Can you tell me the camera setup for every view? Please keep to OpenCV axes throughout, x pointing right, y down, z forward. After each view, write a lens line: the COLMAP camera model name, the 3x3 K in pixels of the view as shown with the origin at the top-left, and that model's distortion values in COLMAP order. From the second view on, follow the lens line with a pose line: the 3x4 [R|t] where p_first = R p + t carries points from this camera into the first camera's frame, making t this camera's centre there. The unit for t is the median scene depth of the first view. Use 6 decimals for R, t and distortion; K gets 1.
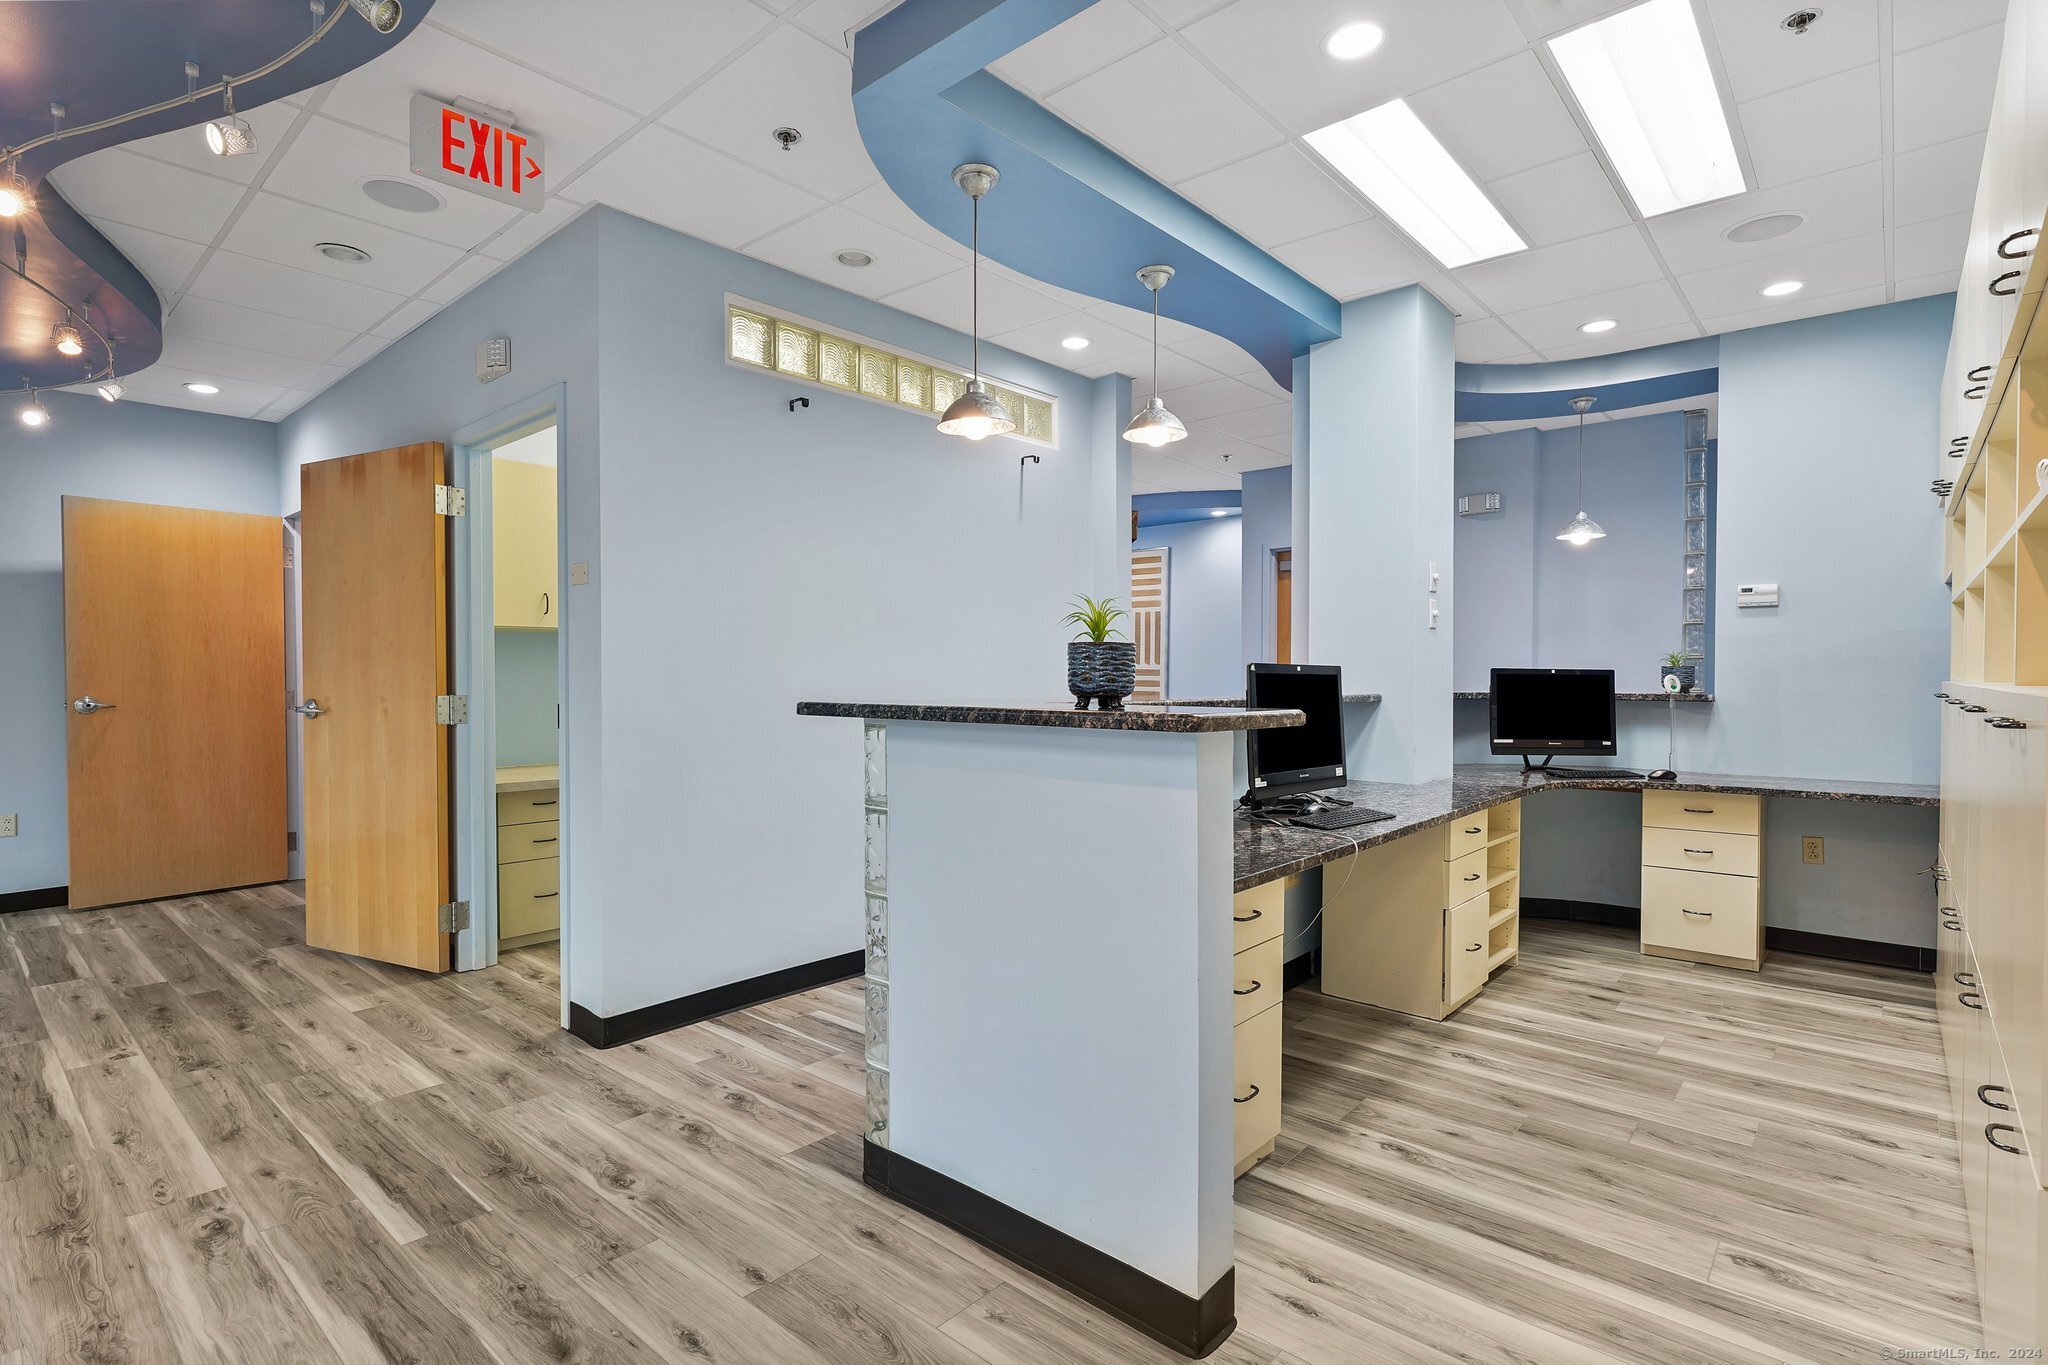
lens RADIAL K [[984.2, 0, 1008.9], [0, 984.2, 695.4], [0, 0, 1]] dist [-0.007419, 0.000019]
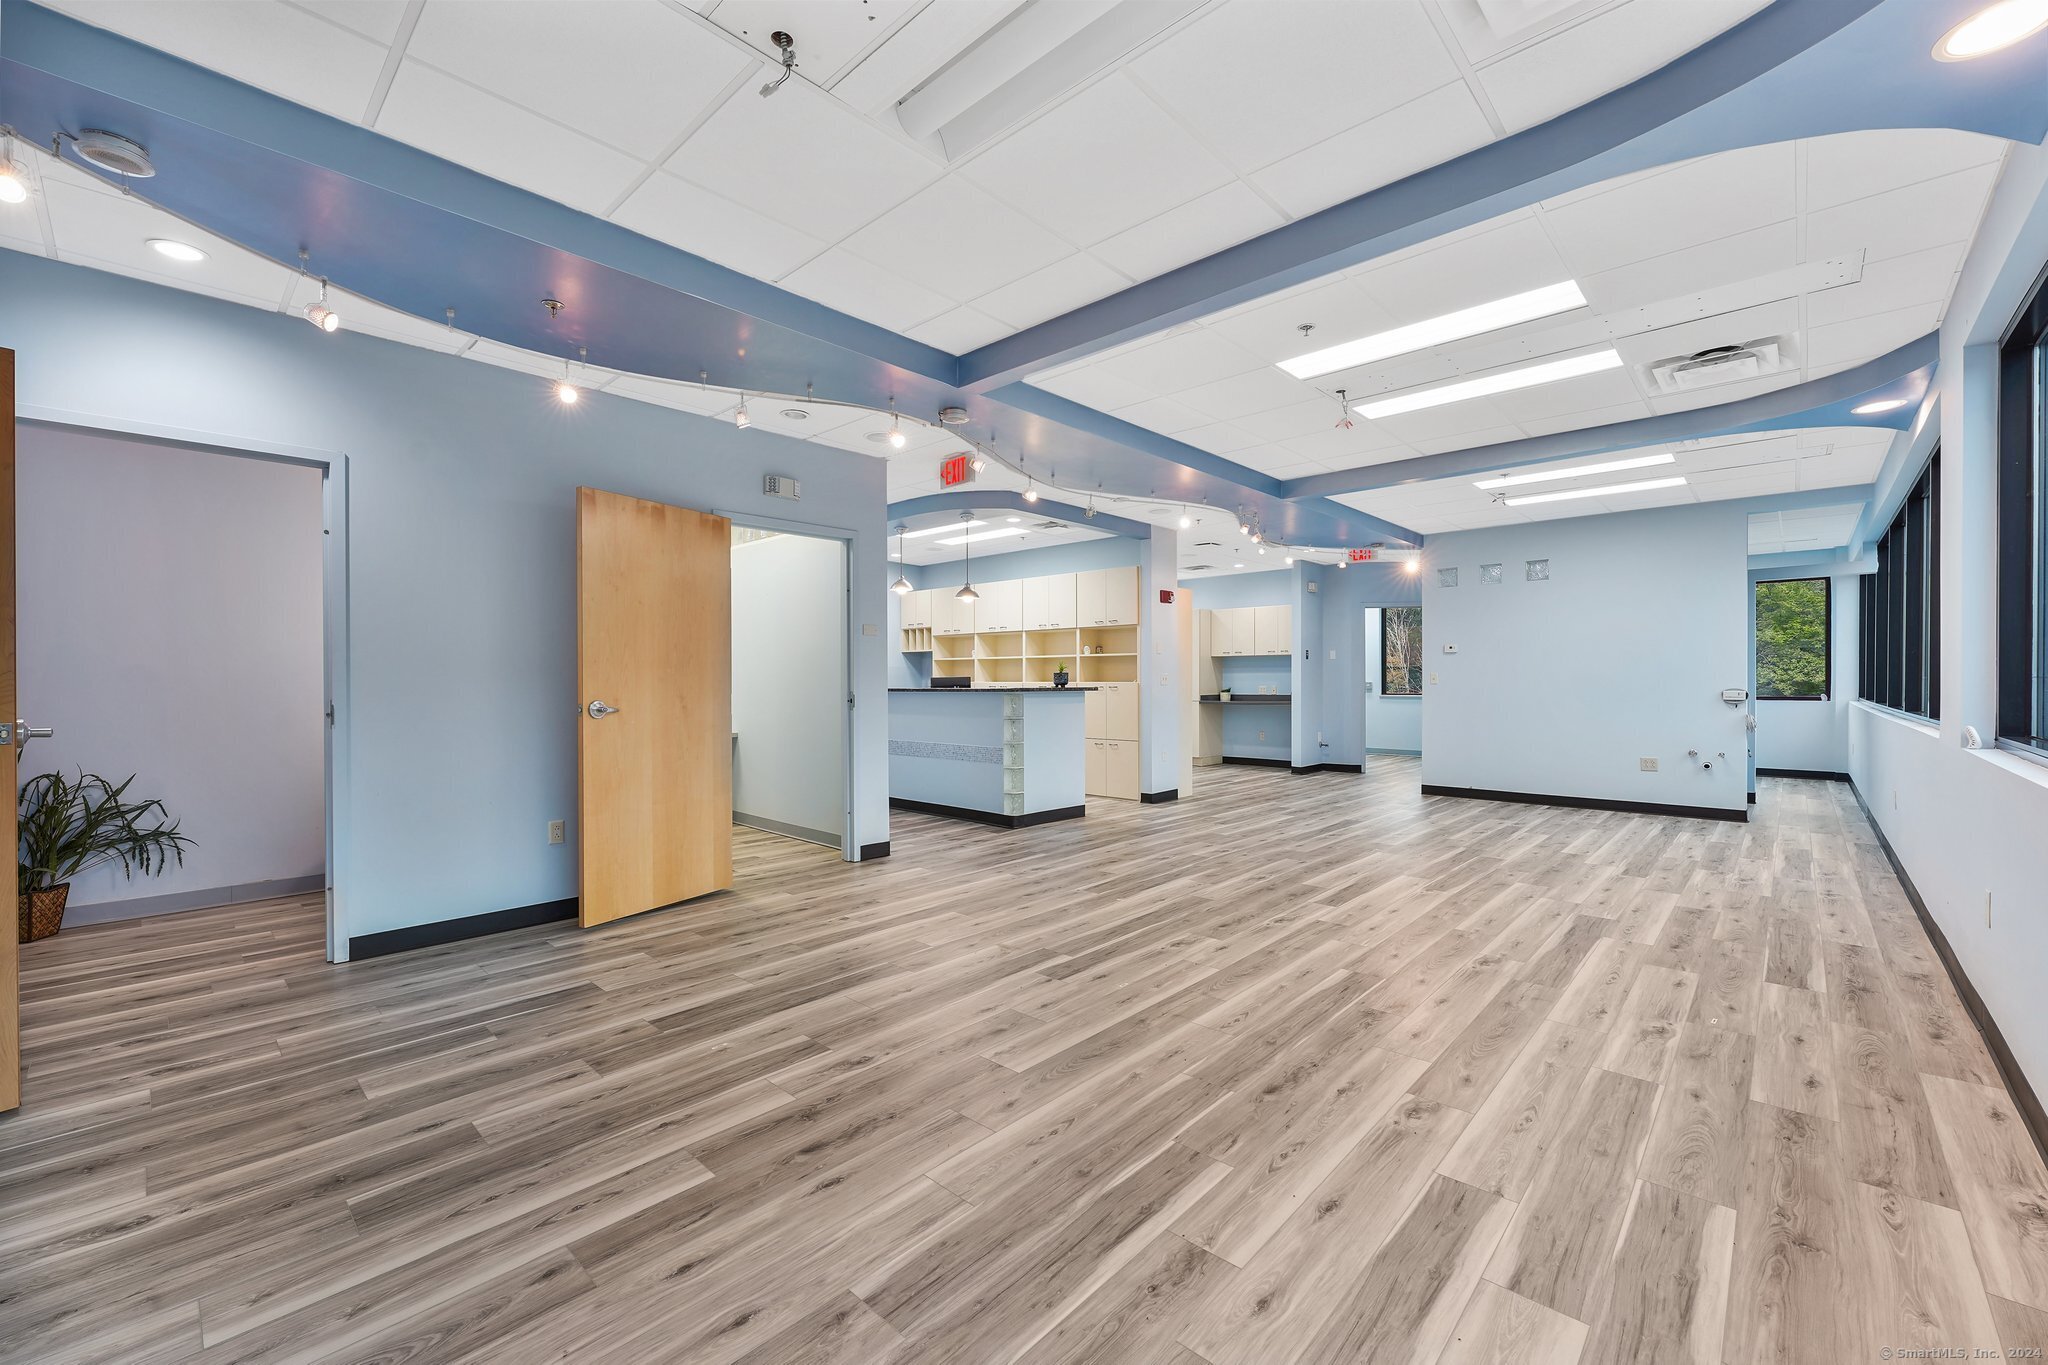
lens RADIAL K [[898.0, 0, 1024.0], [0, 898.0, 682.5], [0, 0, 1]] dist [0.002457, 0.000516]
pose [[-0.012040, -0.000074, 0.999928, -1.915865], [0.023076, 0.999734, 0.000352, -0.006407], [-0.999661, 0.023079, -0.012035, 0.579377]]
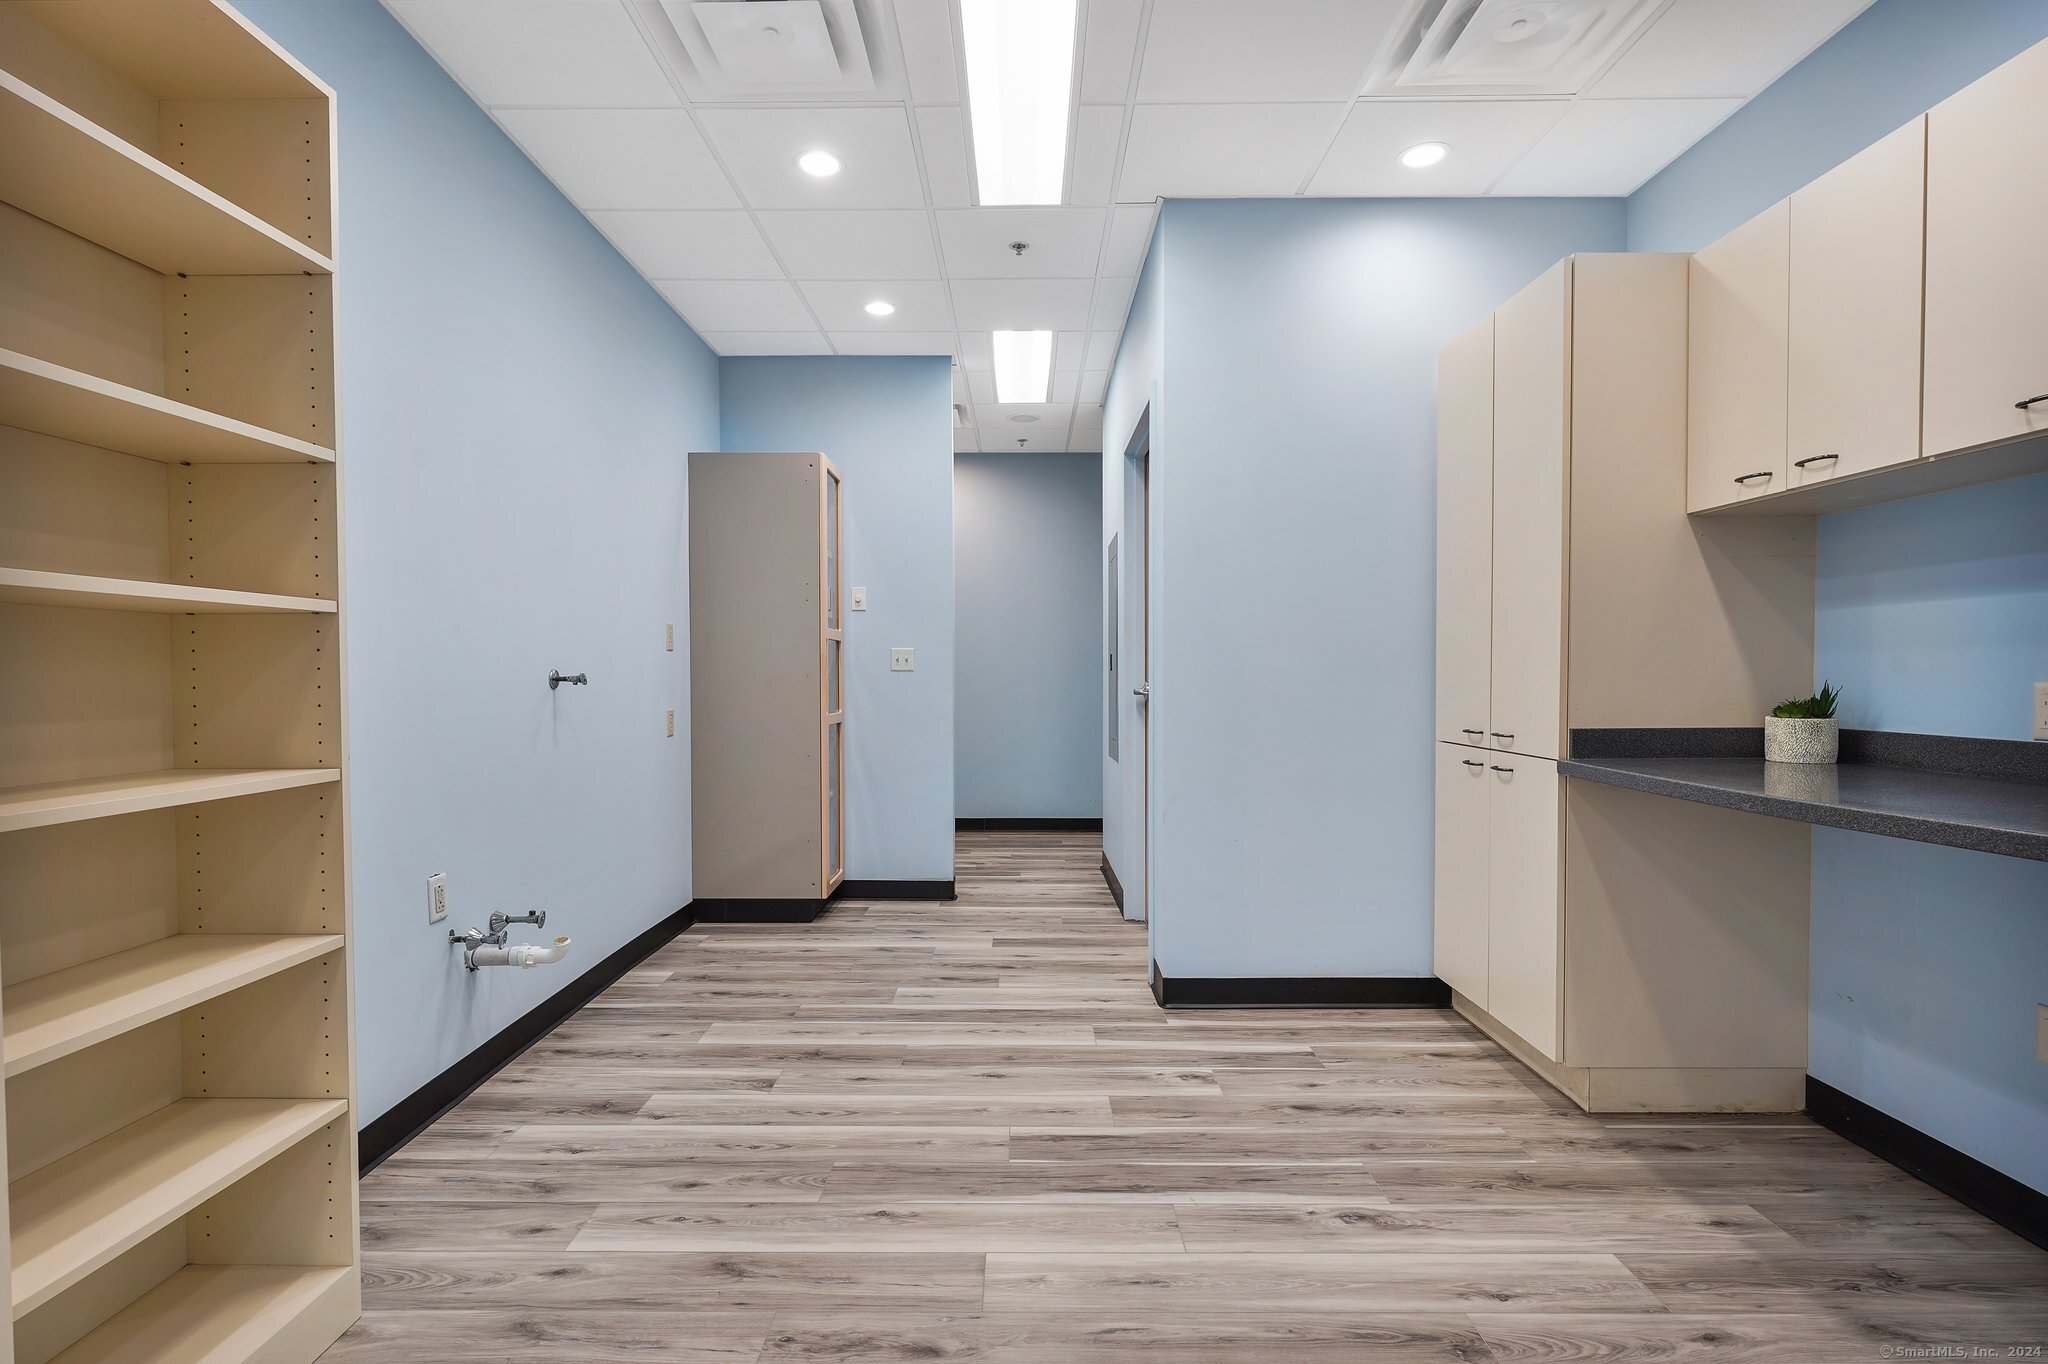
lens RADIAL K [[935.5, 0, 1024.0], [0, 935.5, 682.0], [0, 0, 1]] dist [0.000556, 0.000056]
pose [[0.753694, -0.007564, 0.657182, 0.503805], [0.015801, 0.999853, -0.006613, 0.021742], [-0.657036, 0.015368, 0.753703, -0.264584]]
